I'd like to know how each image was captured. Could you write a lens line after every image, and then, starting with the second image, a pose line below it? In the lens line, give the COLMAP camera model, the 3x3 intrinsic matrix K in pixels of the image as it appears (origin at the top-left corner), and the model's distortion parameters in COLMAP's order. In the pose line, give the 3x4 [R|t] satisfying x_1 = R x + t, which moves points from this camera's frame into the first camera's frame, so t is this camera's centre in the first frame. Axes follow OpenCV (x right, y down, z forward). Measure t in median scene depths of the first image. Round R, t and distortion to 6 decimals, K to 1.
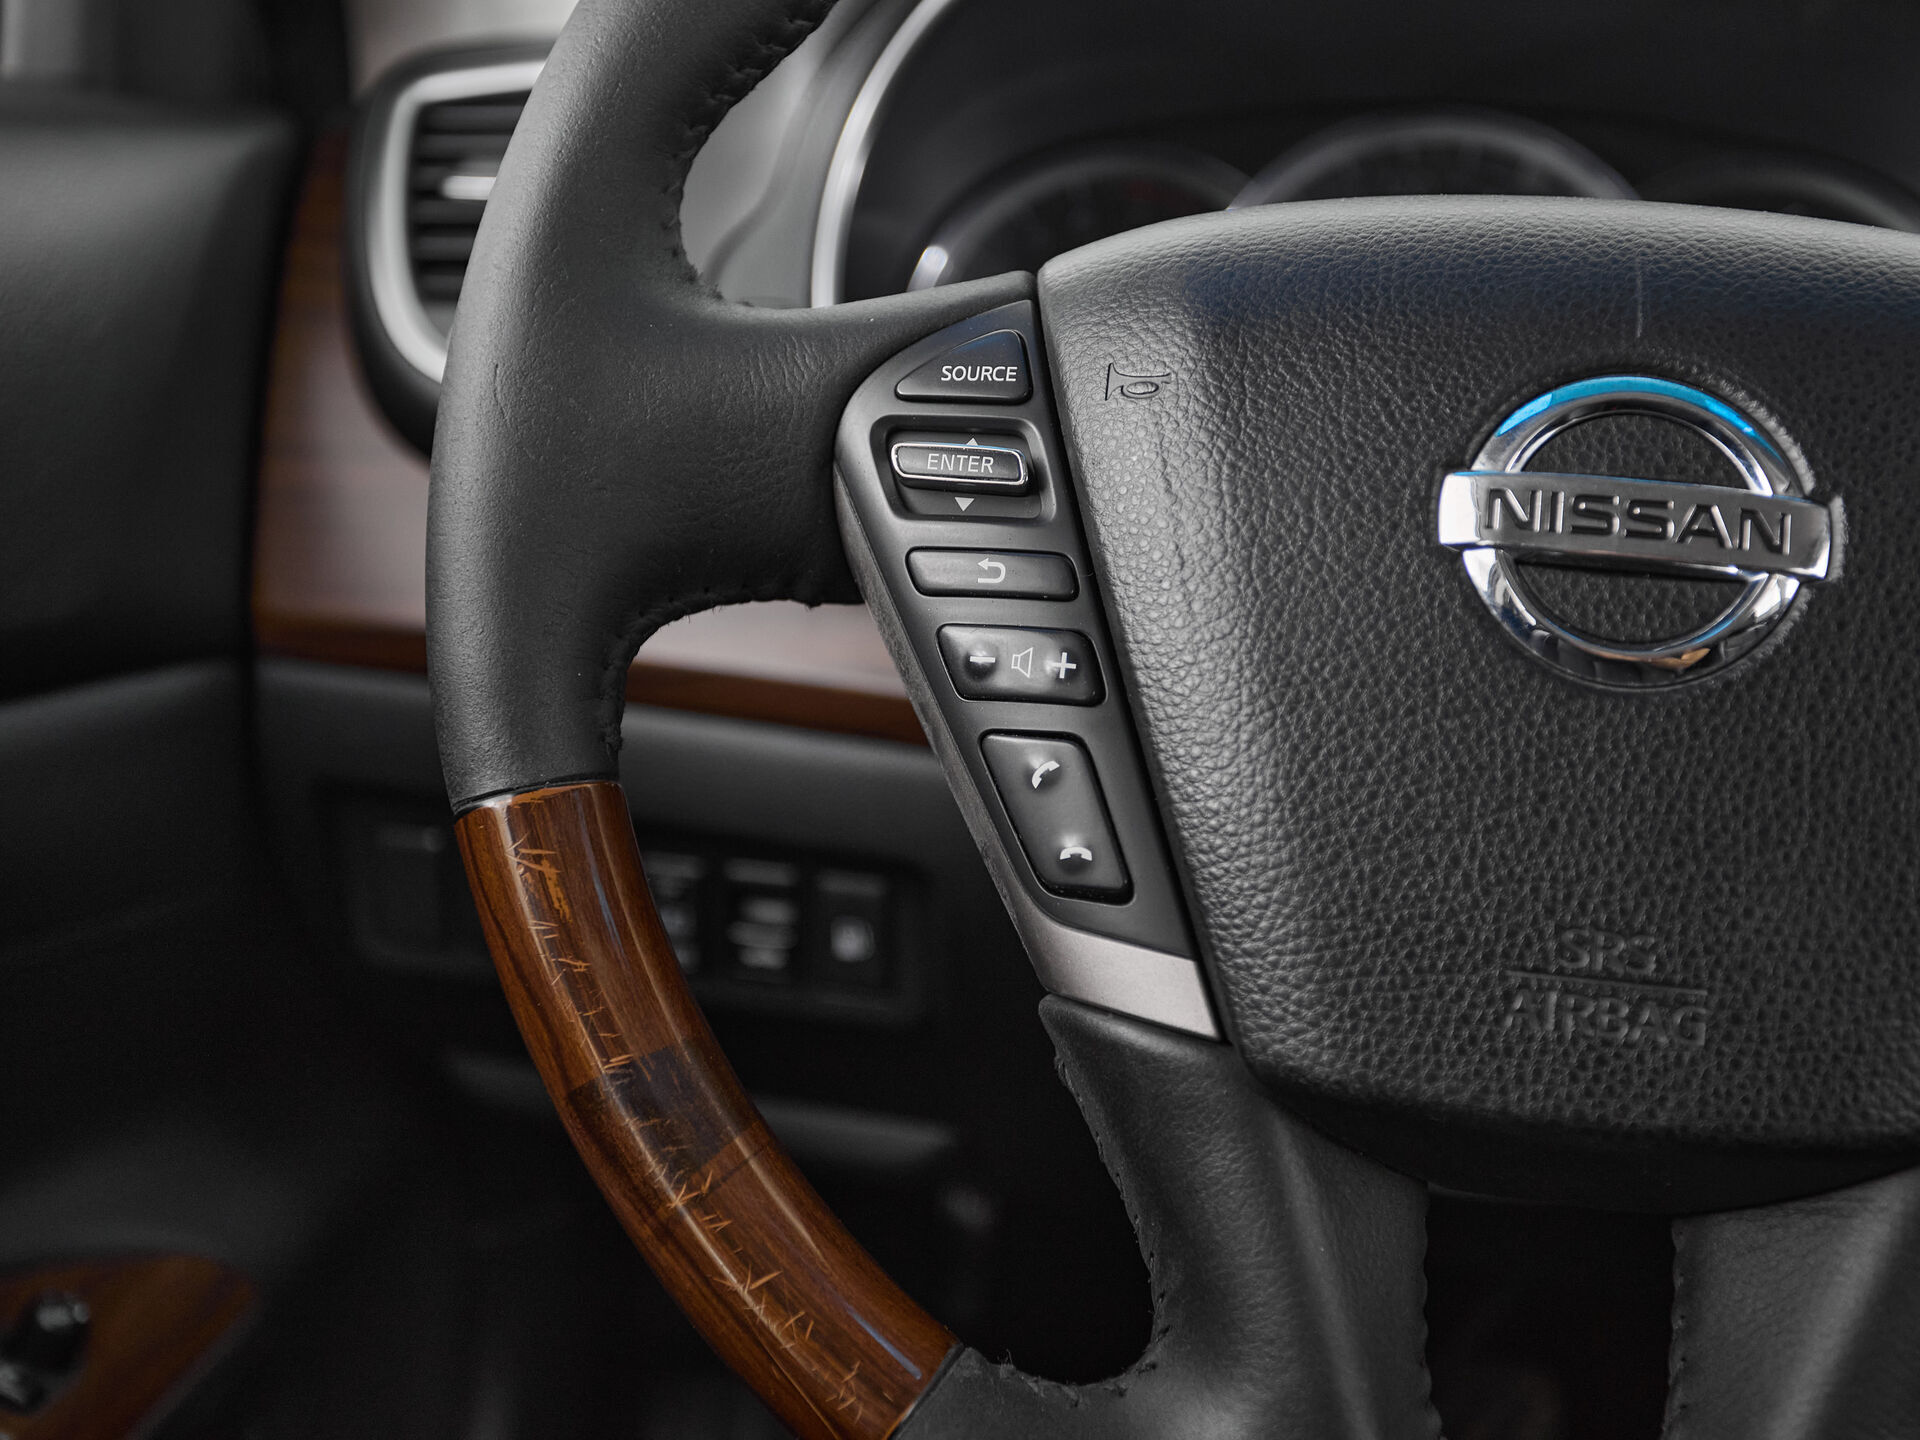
lens RADIAL K [[2433.0, 0, 959.7], [0, 2433.0, 683.0], [0, 0, 1]] dist [0.005897, -0.003622]
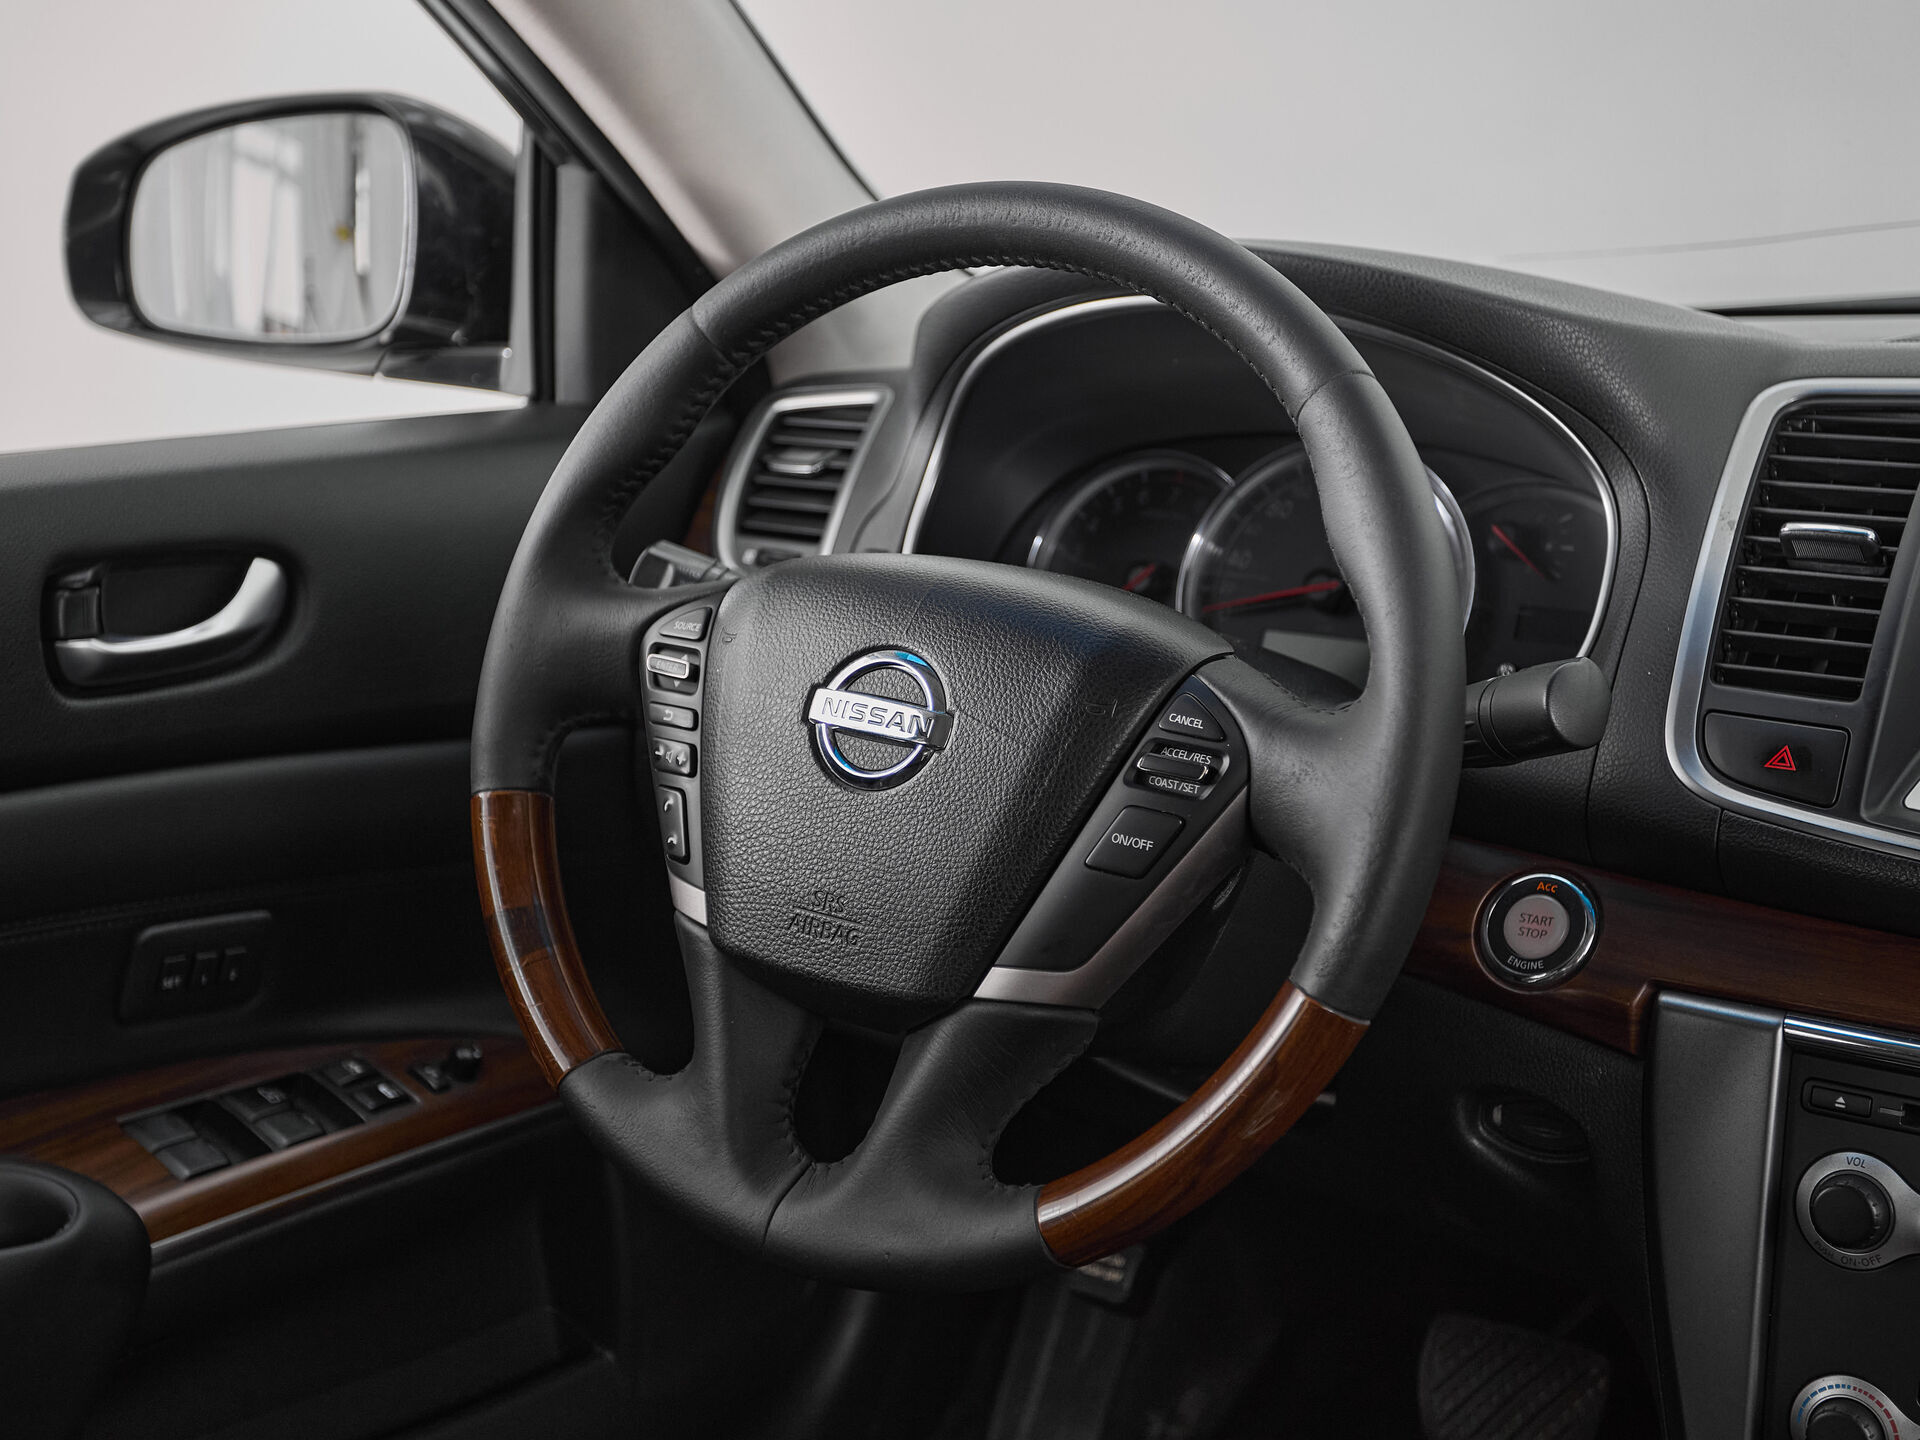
lens RADIAL K [[2510.5, 0, 960.0], [0, 2510.5, 720.0], [0, 0, 1]] dist [0.036133, 0.022656]
pose [[0.895386, 0.082331, -0.437613, 1.286889], [-0.090006, 0.995936, 0.003212, -0.073591], [0.436099, 0.036512, 0.899157, -0.990414]]
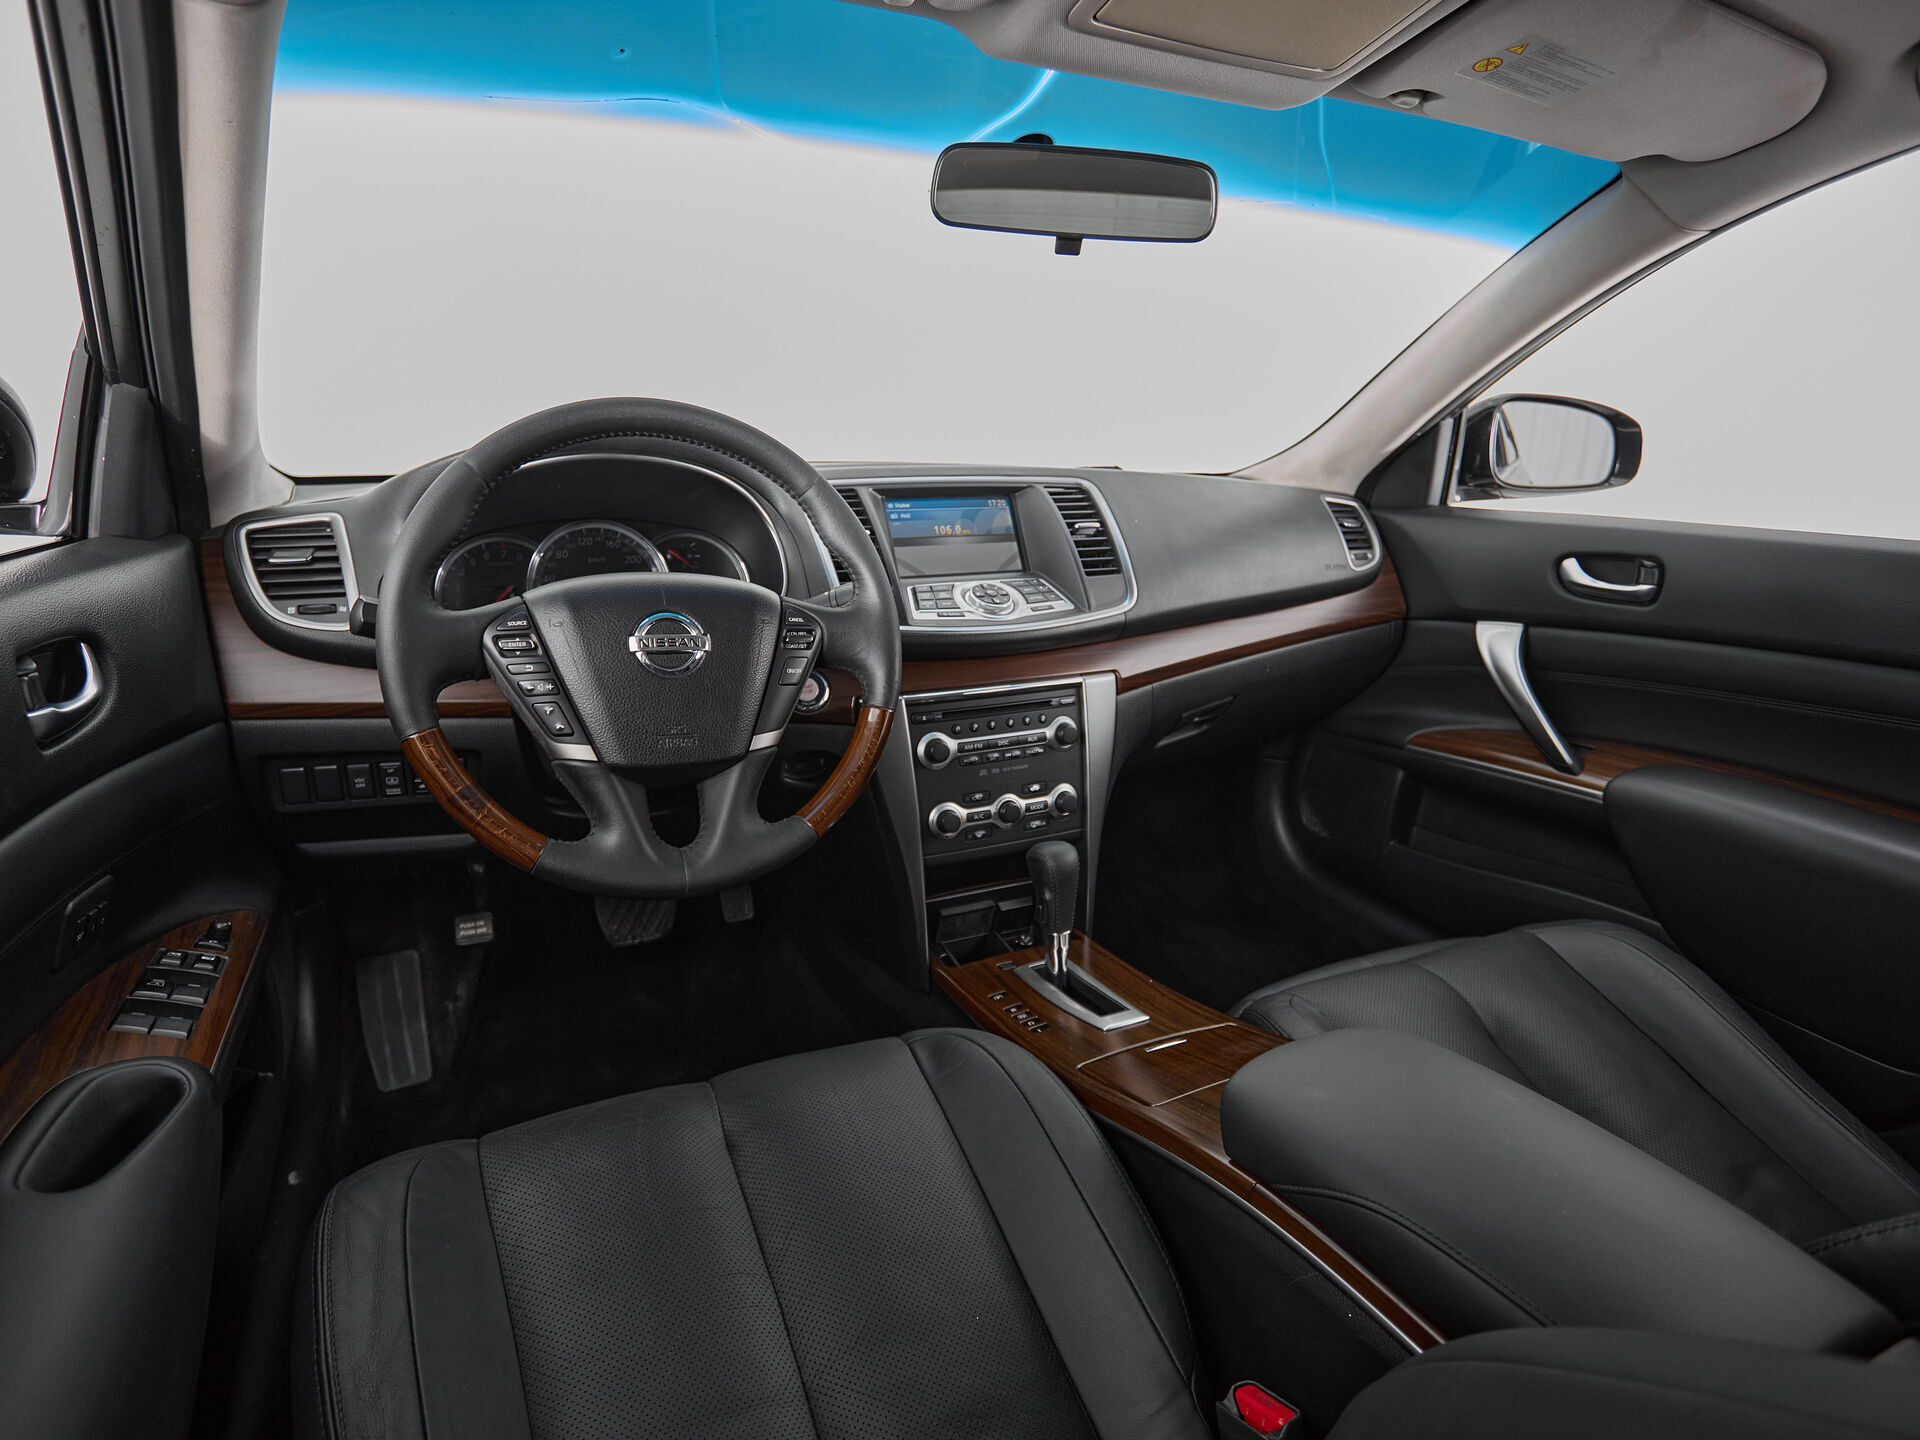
lens RADIAL K [[1024.0, 0, 932.7], [0, 1024.0, 719.2], [0, 0, 1]] dist [-0.001899, -0.000432]
pose [[0.850363, -0.143026, 0.506386, -0.324045], [0.117794, 0.989670, 0.081719, -0.019000], [-0.512843, -0.009841, 0.858426, -0.999870]]
